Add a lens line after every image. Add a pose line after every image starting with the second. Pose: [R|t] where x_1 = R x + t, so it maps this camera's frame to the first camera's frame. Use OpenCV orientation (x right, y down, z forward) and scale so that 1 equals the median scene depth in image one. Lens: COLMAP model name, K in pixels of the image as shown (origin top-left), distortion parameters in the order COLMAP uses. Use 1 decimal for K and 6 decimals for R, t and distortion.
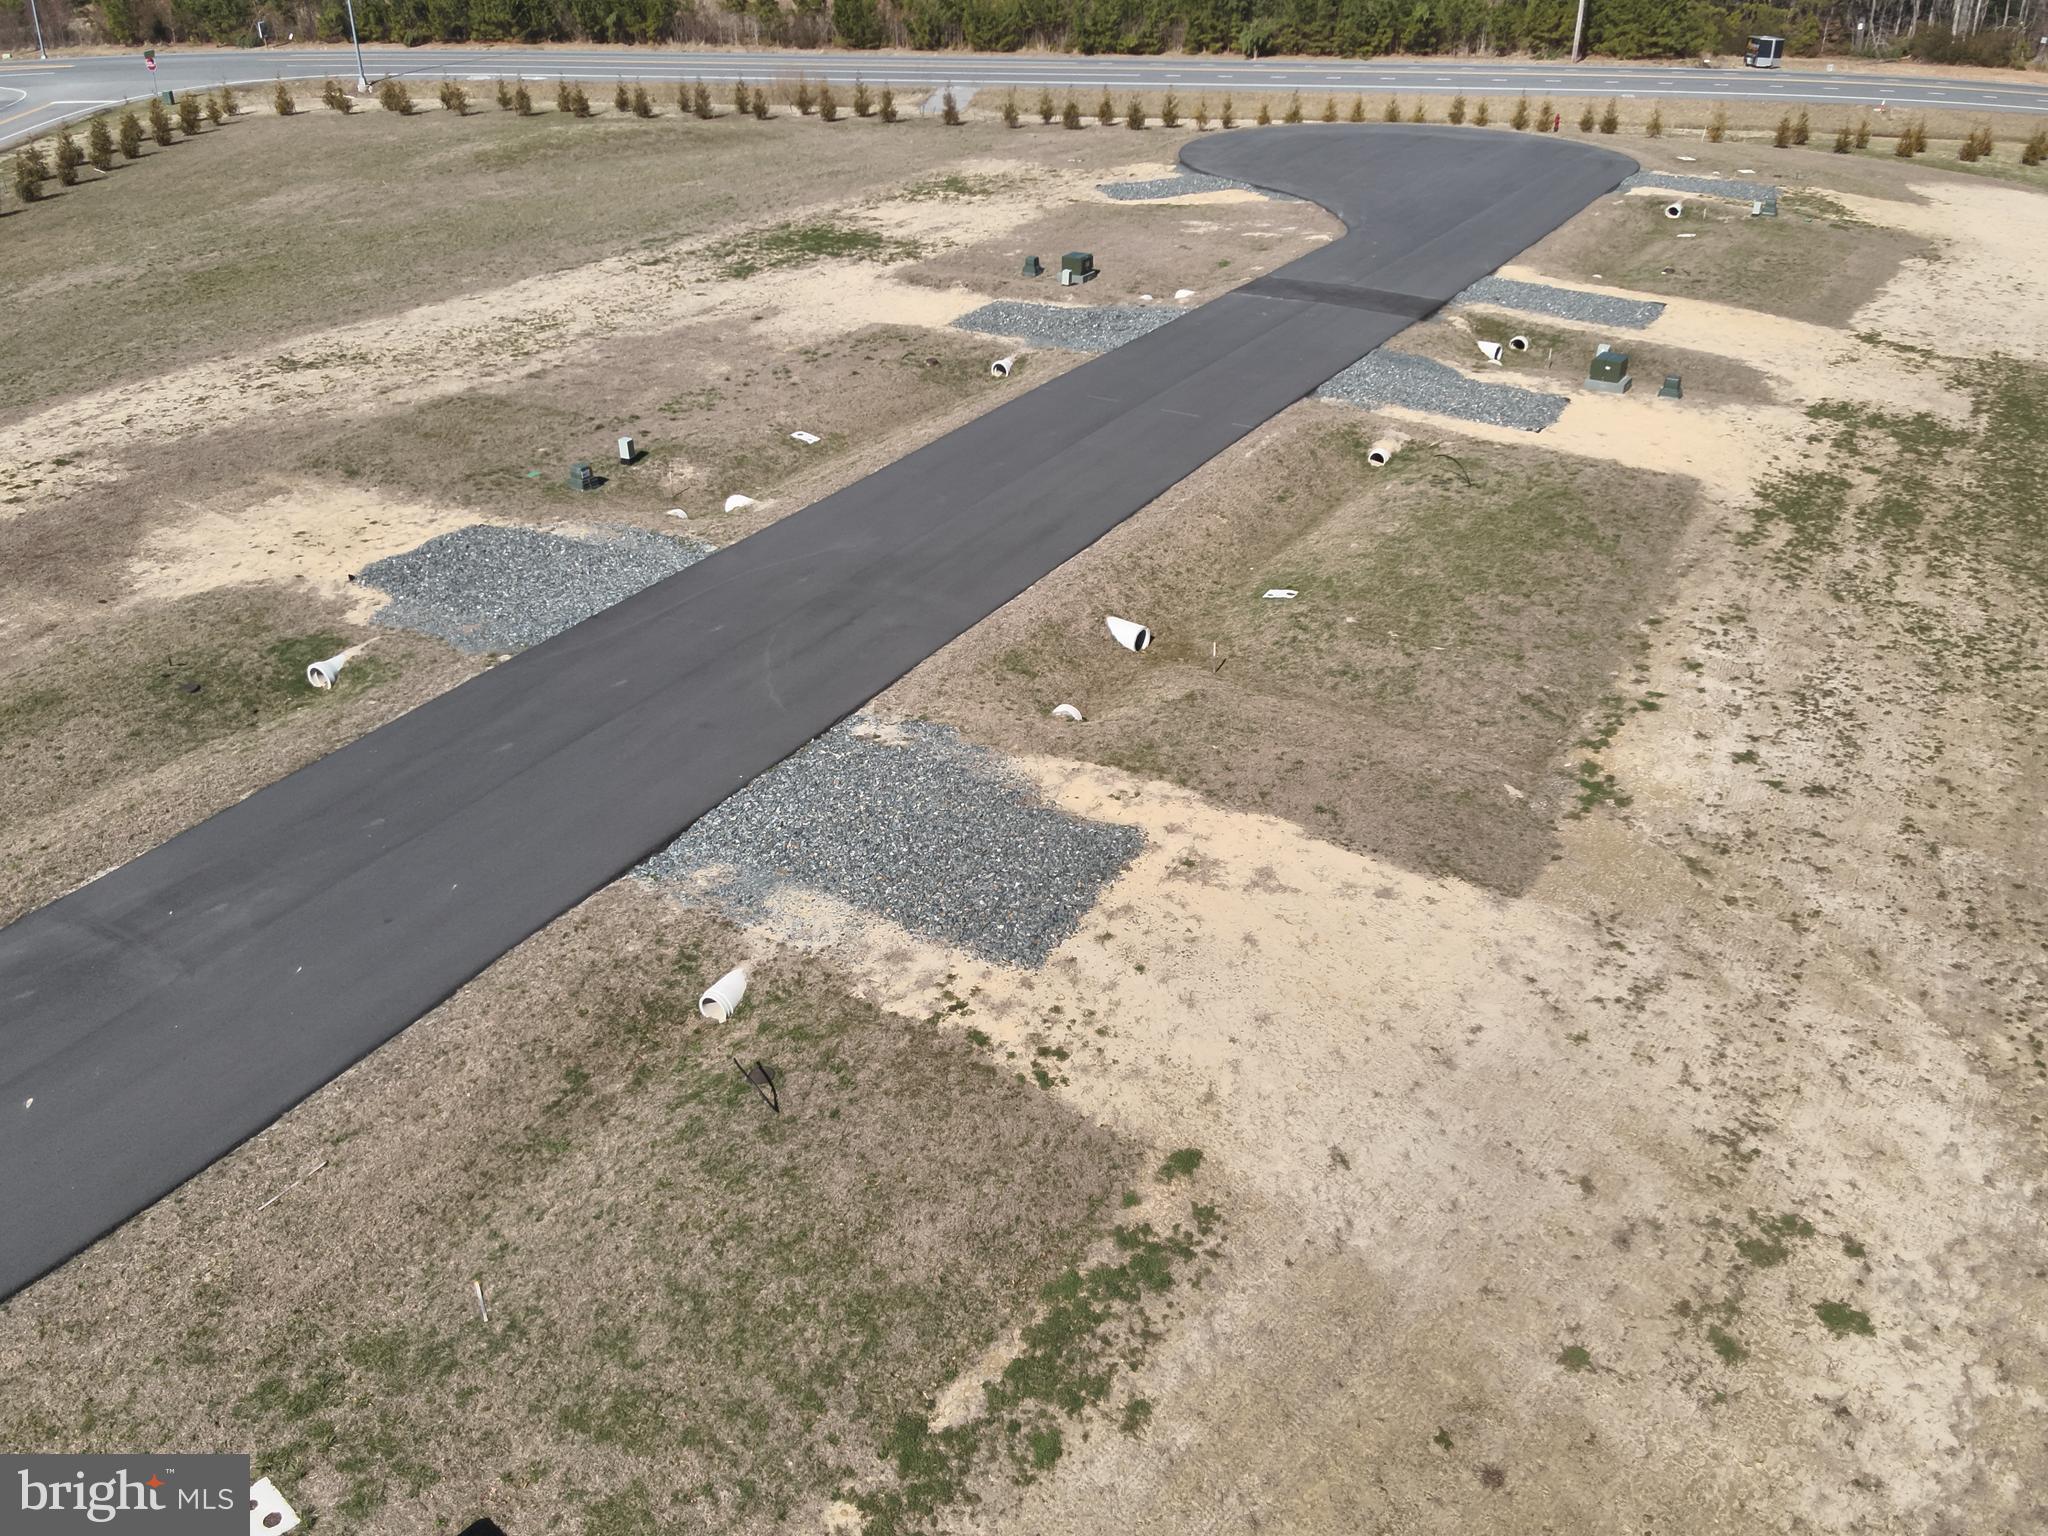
lens RADIAL K [[1584.6, 0, 1039.2], [0, 1584.6, 770.6], [0, 0, 1]] dist [0.126872, -0.230827]
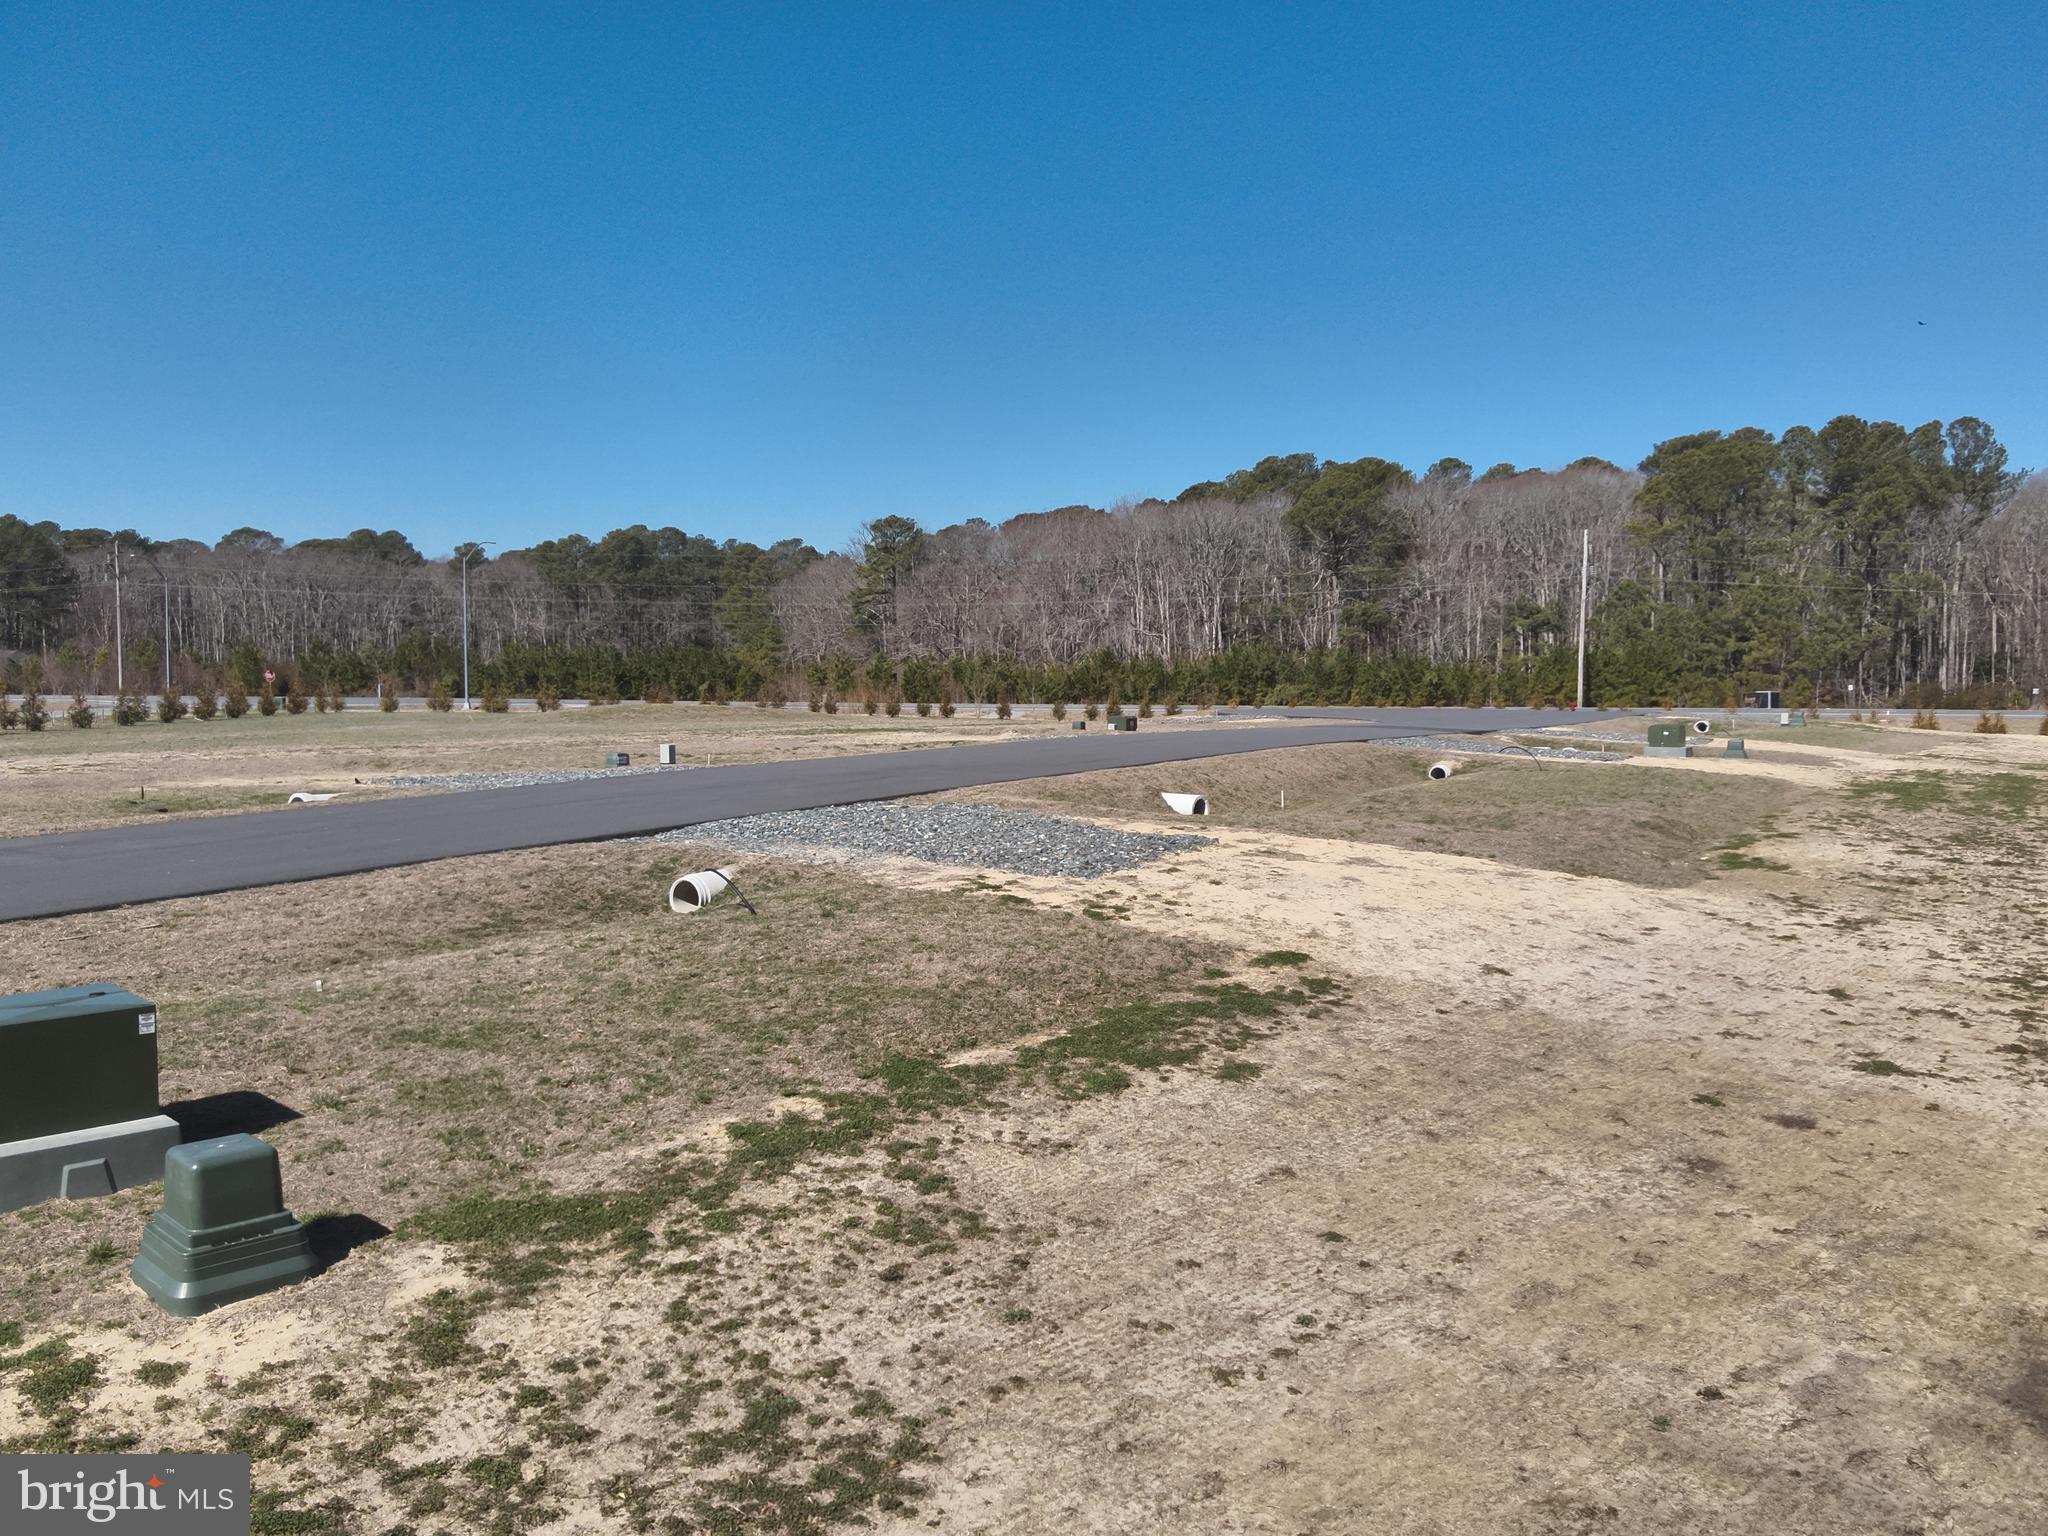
lens RADIAL K [[1584.6, 0, 1039.2], [0, 1584.6, 770.6], [0, 0, 1]] dist [0.126872, -0.230827]
pose [[0.999600, 0.002517, -0.028160, -0.002321], [-0.014699, 0.897098, -0.441588, 0.258436], [0.024151, 0.441825, 0.896776, 0.147929]]
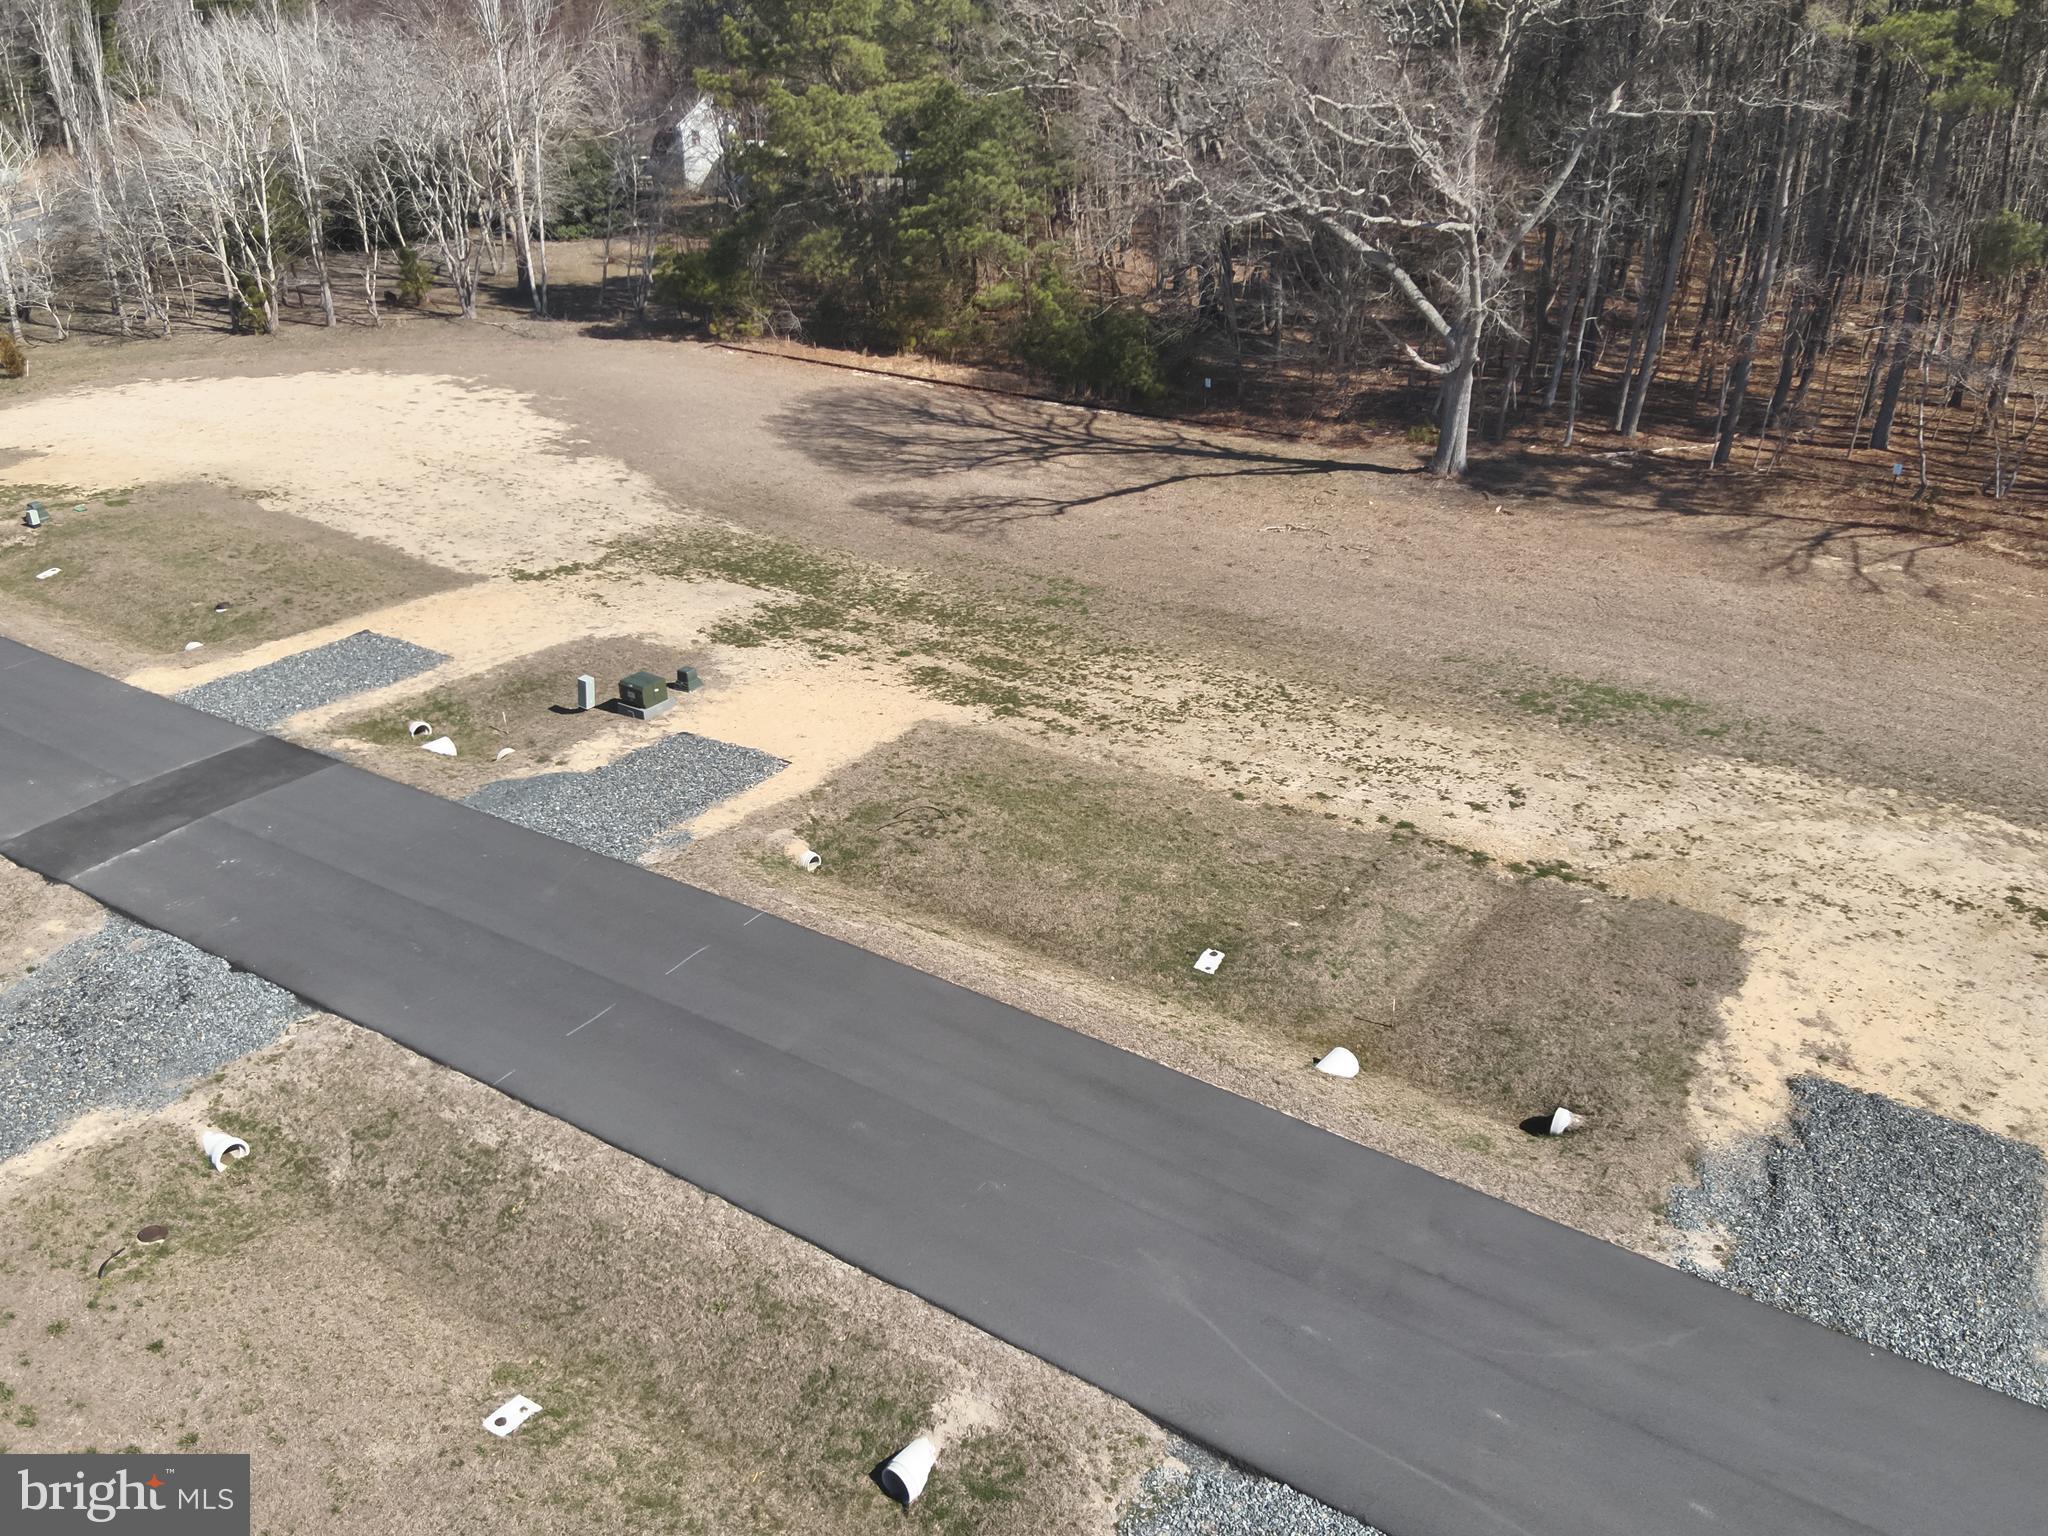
lens RADIAL K [[1574.3, 0, 1040.9], [0, 1574.3, 779.0], [0, 0, 1]] dist [0.159594, -0.295166]
pose [[0.036864, -0.464154, 0.884987, -0.581440], [0.496129, 0.777241, 0.386977, -0.559256], [-0.867466, 0.424803, 0.258932, 0.728647]]
